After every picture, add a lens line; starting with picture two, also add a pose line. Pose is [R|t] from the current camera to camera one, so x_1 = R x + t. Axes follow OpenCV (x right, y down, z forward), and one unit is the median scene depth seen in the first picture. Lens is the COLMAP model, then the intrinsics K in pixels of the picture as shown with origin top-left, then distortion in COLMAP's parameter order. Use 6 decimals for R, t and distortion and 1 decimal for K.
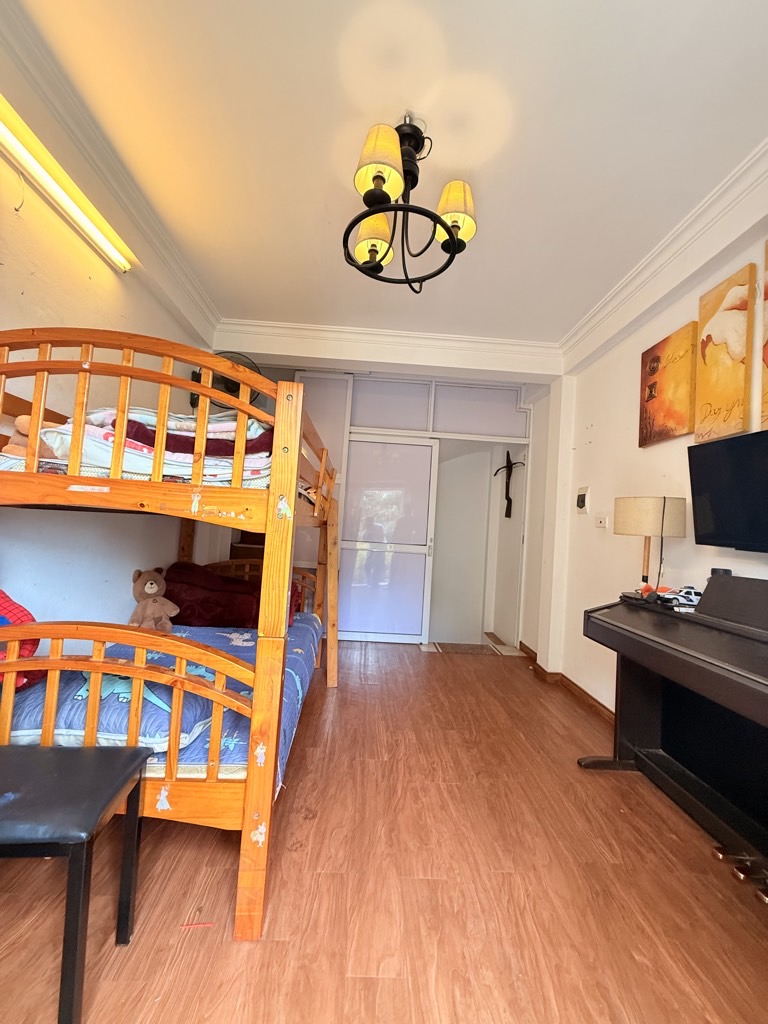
lens RADIAL K [[407.8, 0, 378.9], [0, 407.8, 505.9], [0, 0, 1]] dist [0.001177, 0.000274]
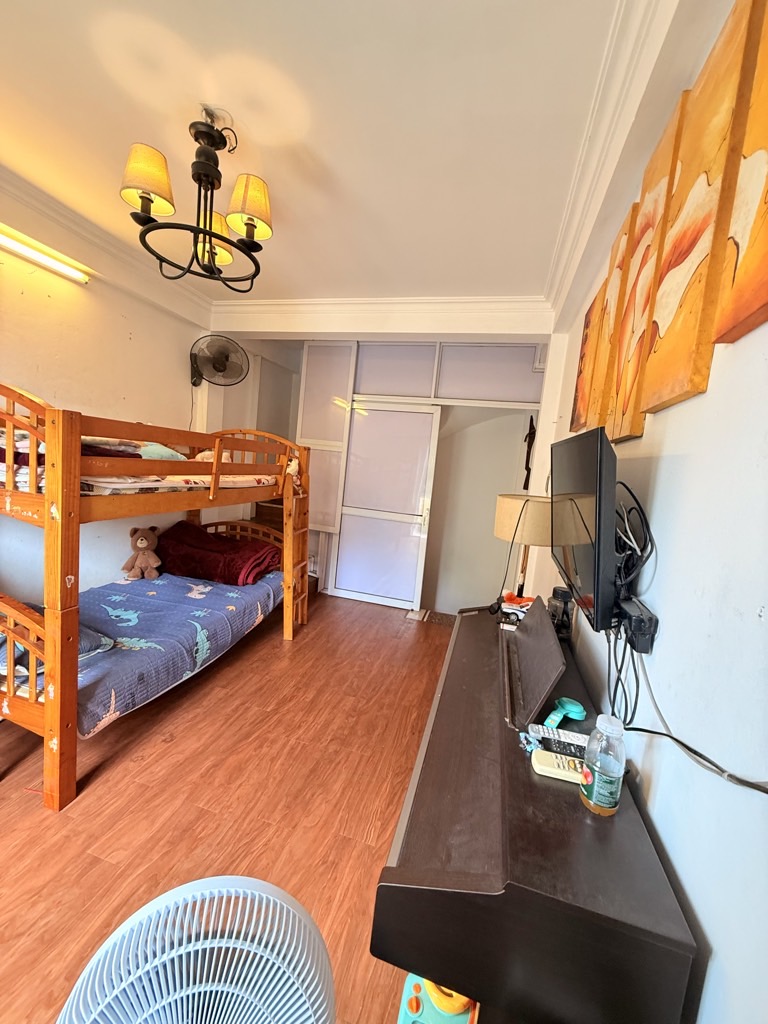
lens RADIAL K [[407.8, 0, 378.9], [0, 407.8, 505.9], [0, 0, 1]] dist [0.001177, 0.000274]
pose [[0.952288, 0.058669, -0.299509, 0.503468], [-0.019485, 0.991035, 0.132178, -0.091405], [0.304579, -0.120035, 0.944893, 0.053539]]
